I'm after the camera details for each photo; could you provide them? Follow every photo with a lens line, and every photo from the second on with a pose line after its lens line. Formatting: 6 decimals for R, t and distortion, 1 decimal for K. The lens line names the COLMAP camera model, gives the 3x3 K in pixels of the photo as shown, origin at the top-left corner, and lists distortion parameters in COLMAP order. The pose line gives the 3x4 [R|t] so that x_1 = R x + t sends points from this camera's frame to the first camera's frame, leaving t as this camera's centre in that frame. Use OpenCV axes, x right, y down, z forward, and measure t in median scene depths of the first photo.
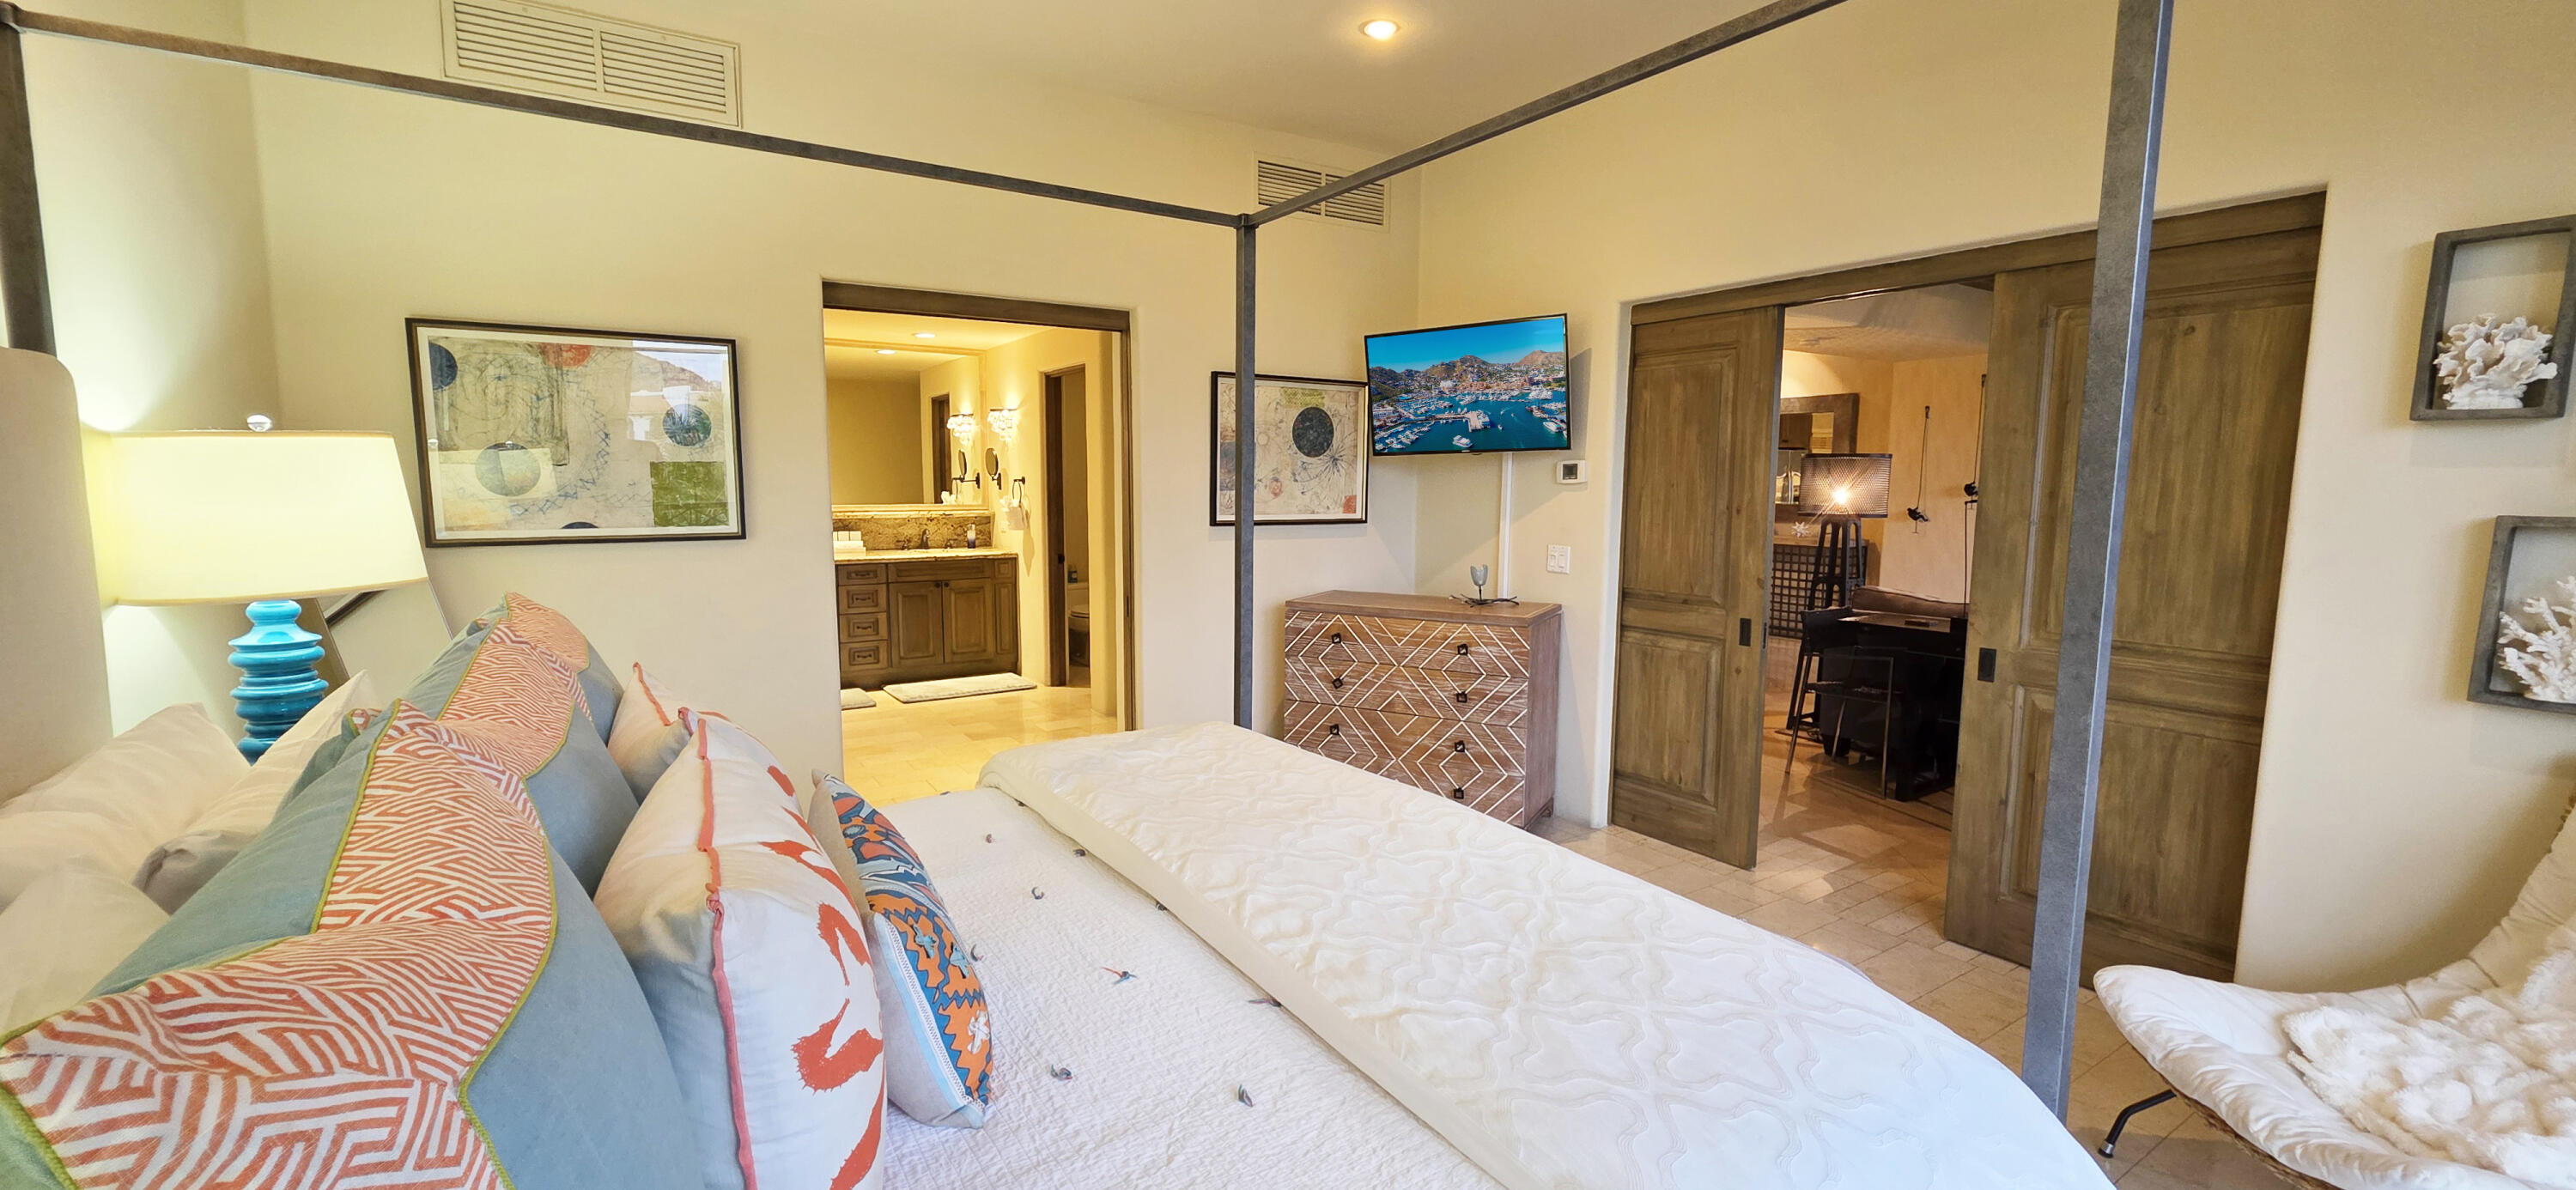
lens RADIAL K [[1020.6, 0, 1288.0], [0, 1020.6, 595.0], [0, 0, 1]] dist [-0.001392, -0.000178]
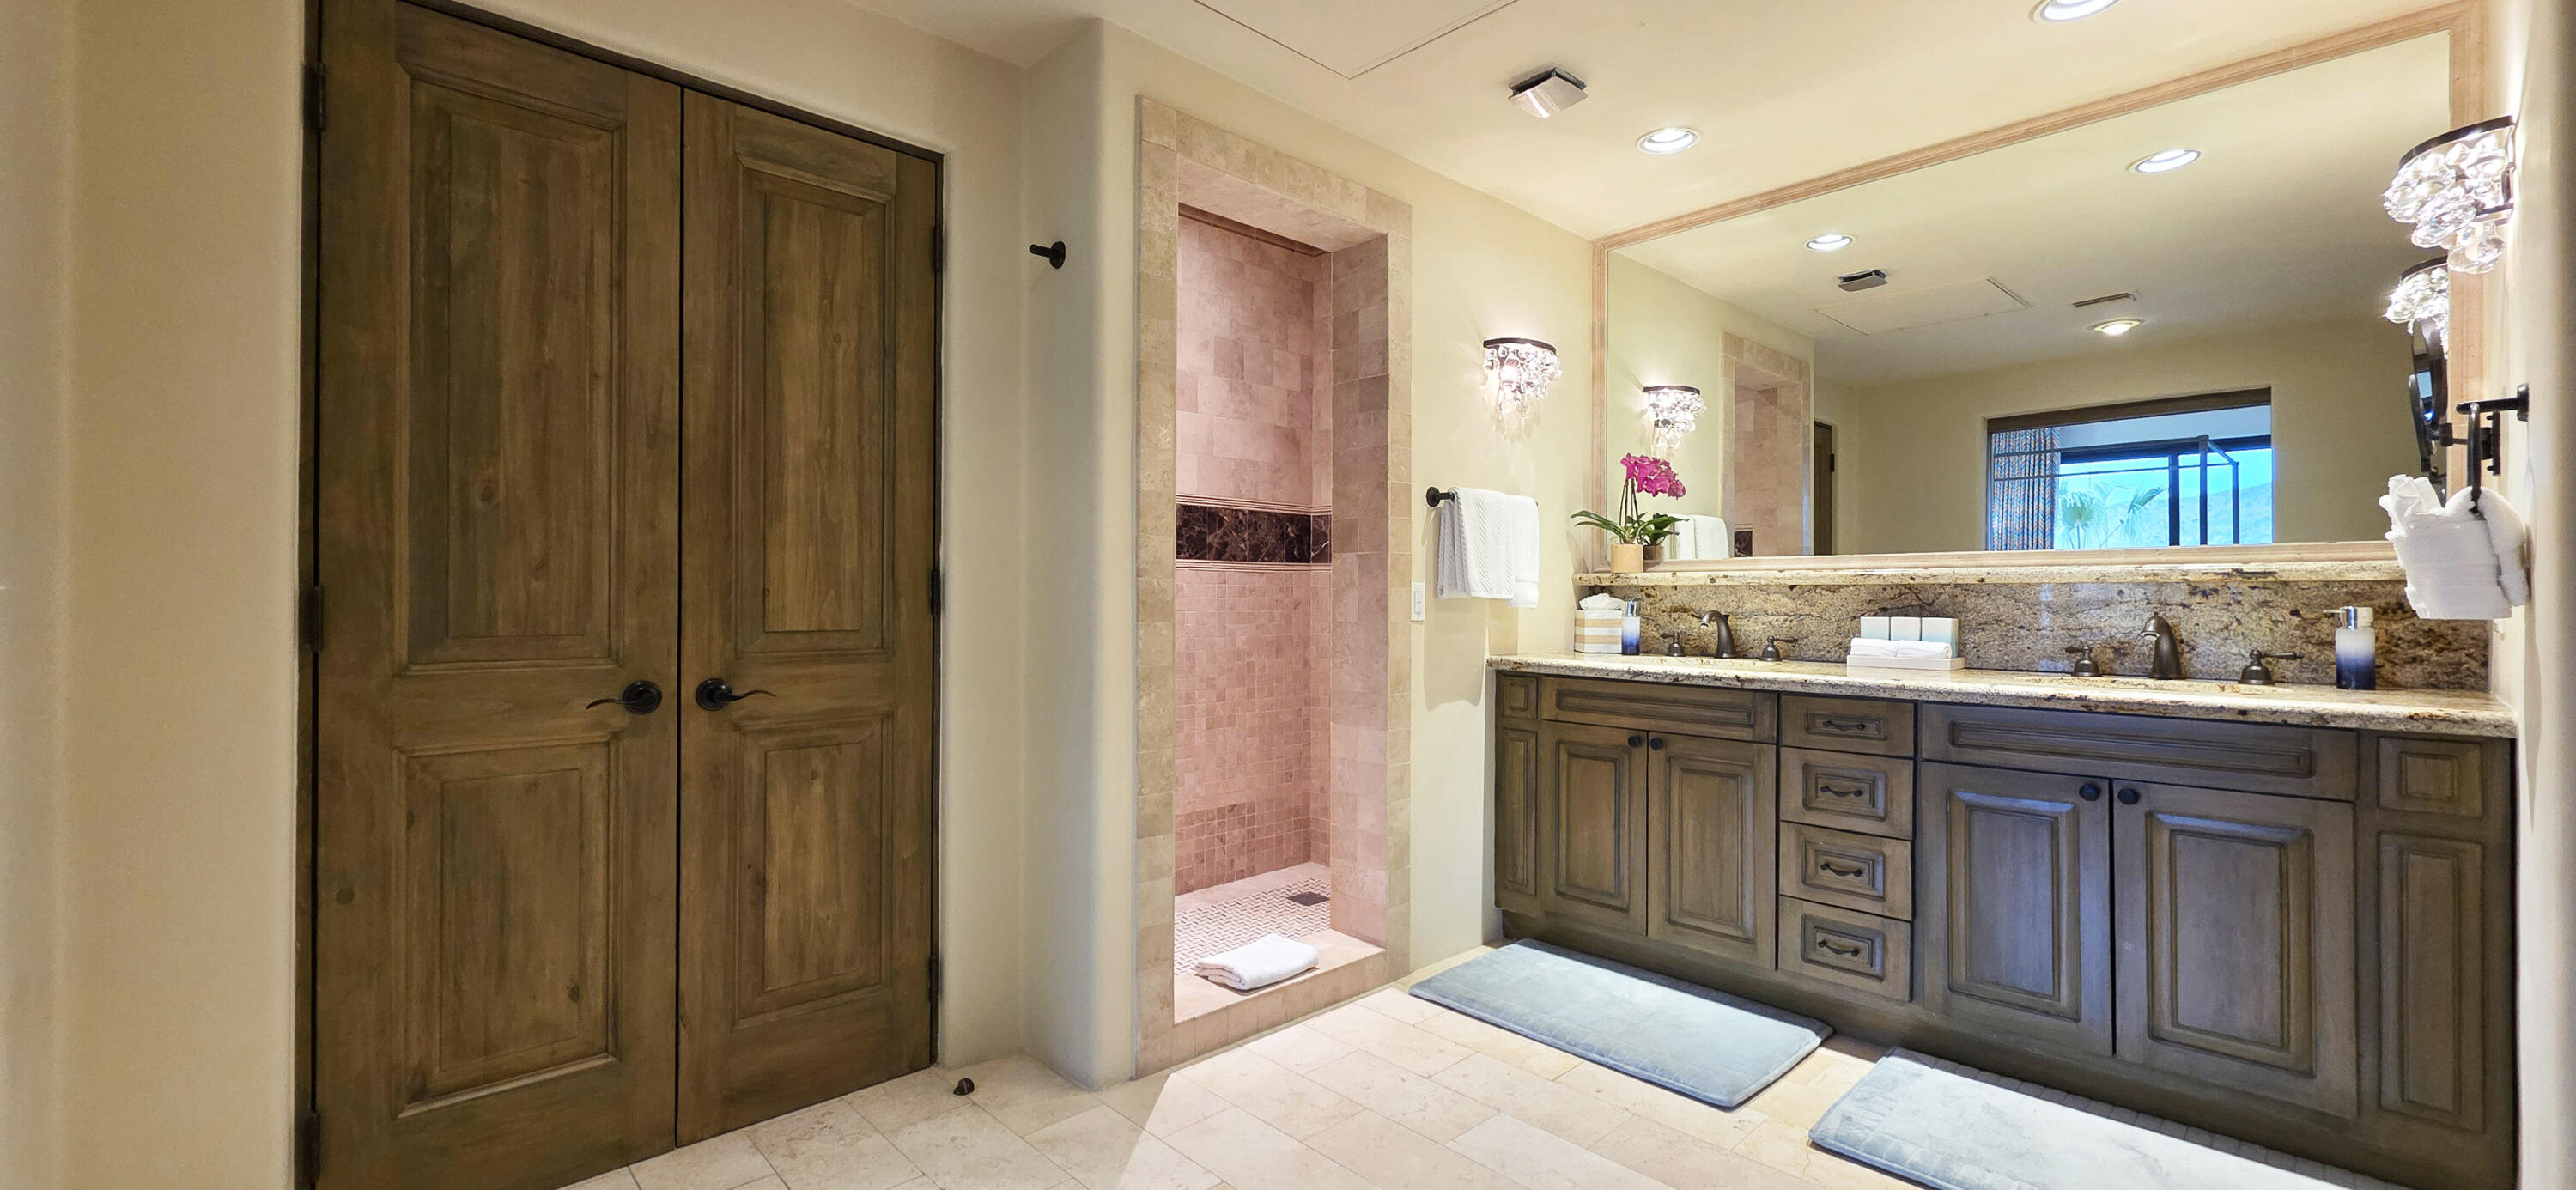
lens RADIAL K [[1020.6, 0, 1288.0], [0, 1020.6, 595.0], [0, 0, 1]] dist [-0.001392, -0.000178]
pose [[0.175923, -0.008711, -0.984365, -0.178844], [-0.114334, 0.993013, -0.029221, -0.067901], [0.977742, 0.117687, 0.173698, 1.509365]]
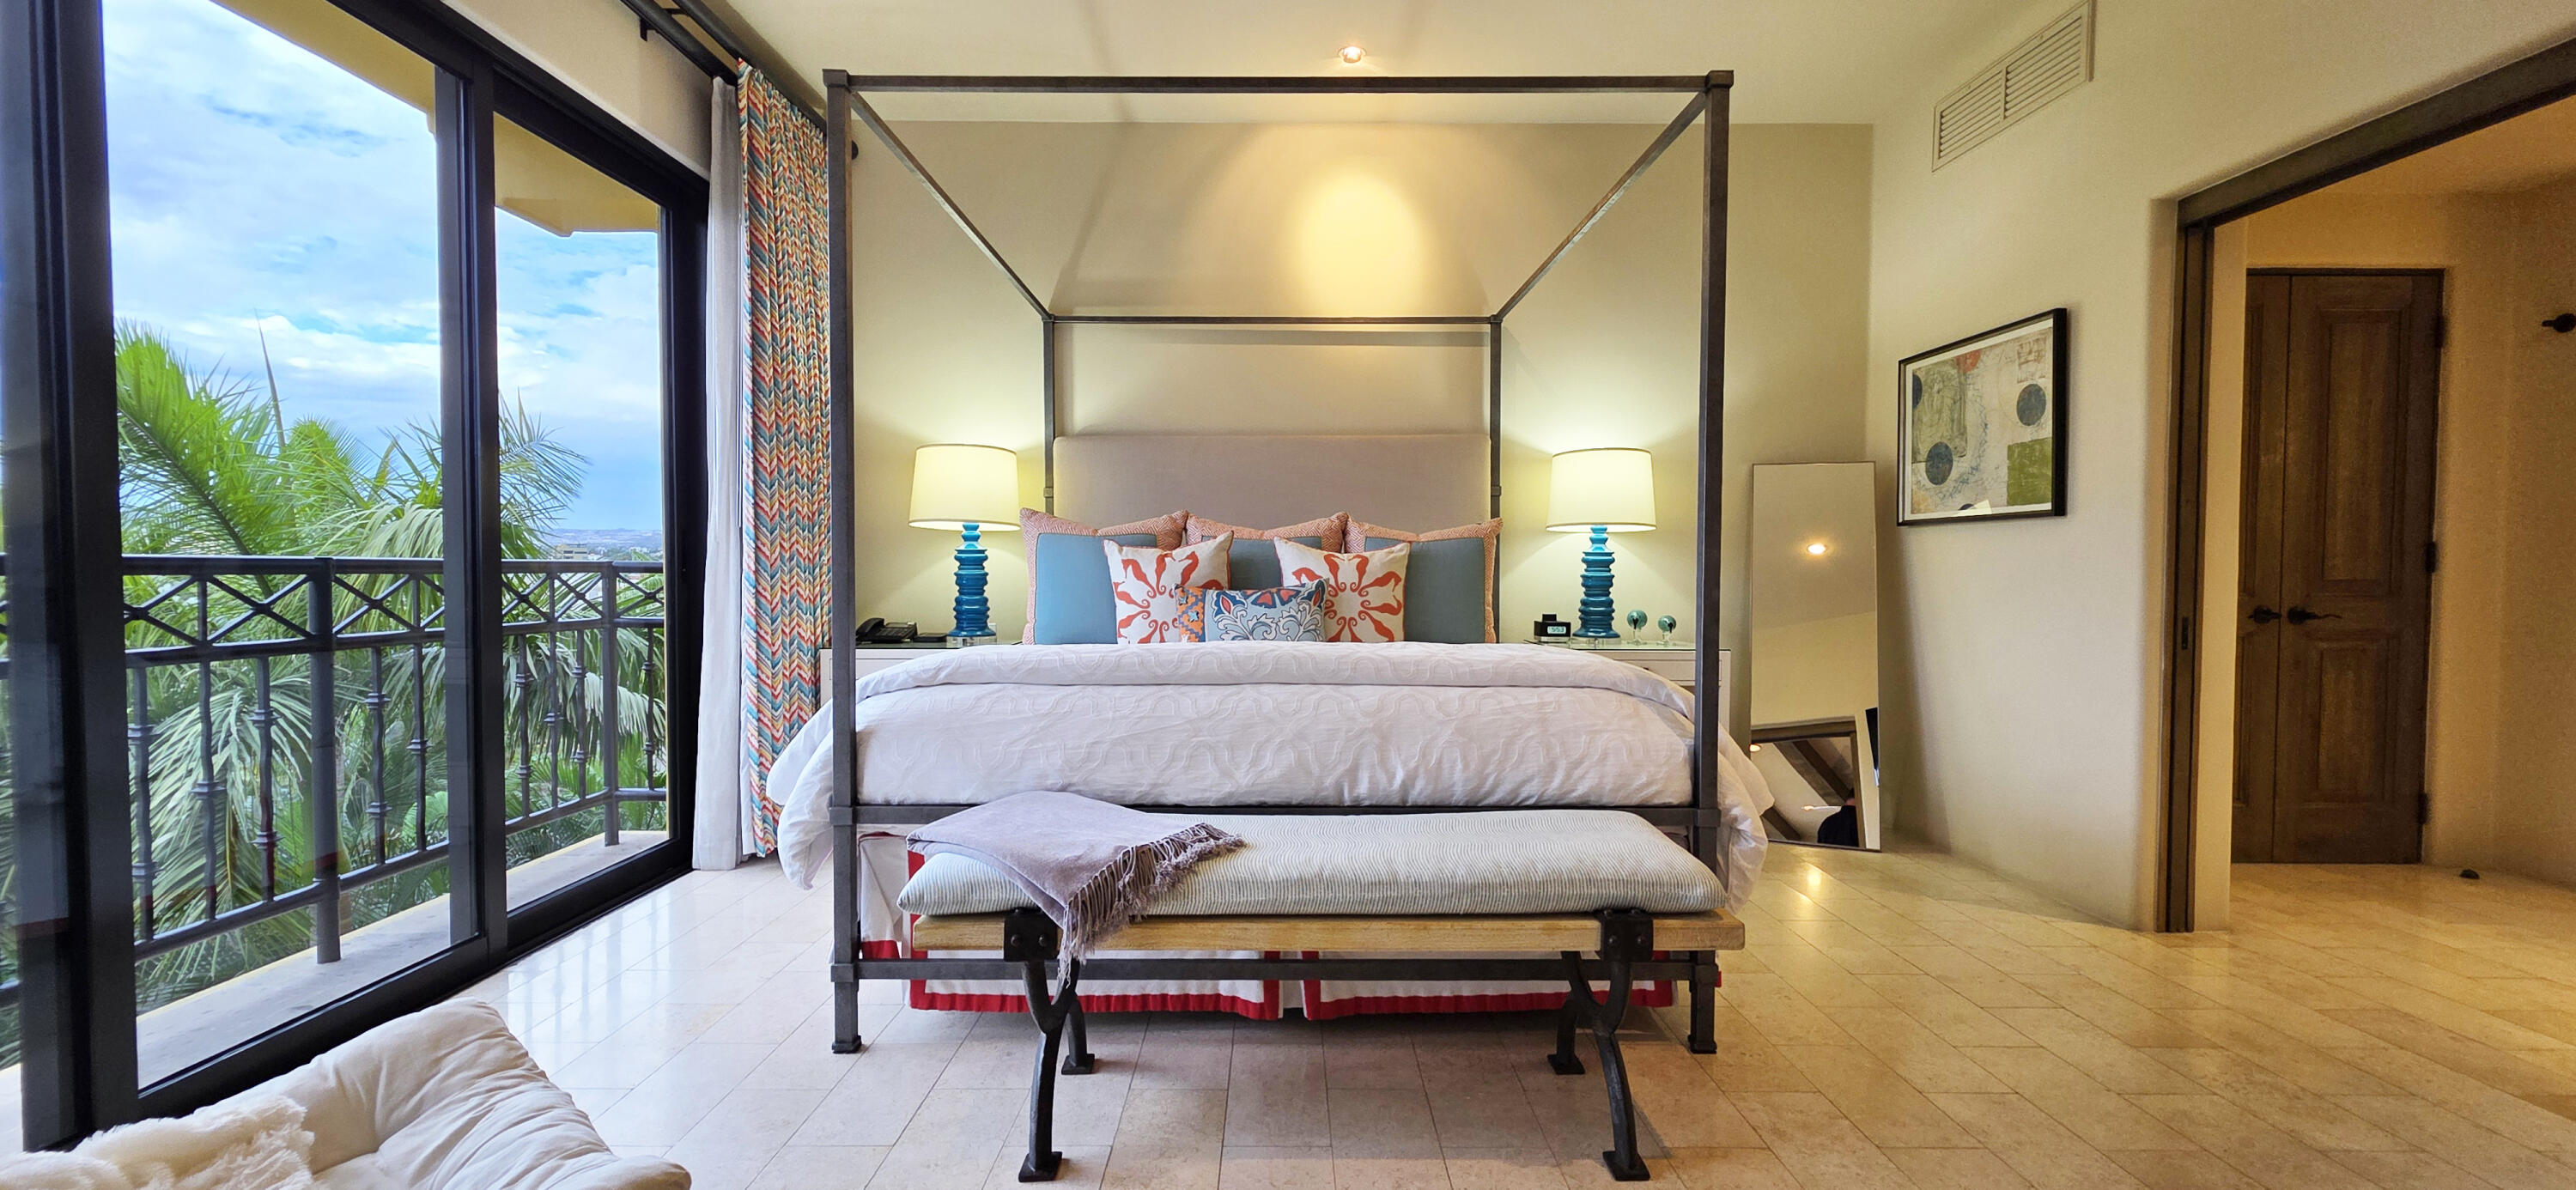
lens RADIAL K [[1020.6, 0, 1288.0], [0, 1020.6, 595.0], [0, 0, 1]] dist [-0.001392, -0.000178]
pose [[-0.540216, 0.018768, -0.841317, 0.669365], [-0.100855, 0.991101, 0.086870, 0.007460], [0.835461, 0.131779, -0.533516, 0.949512]]
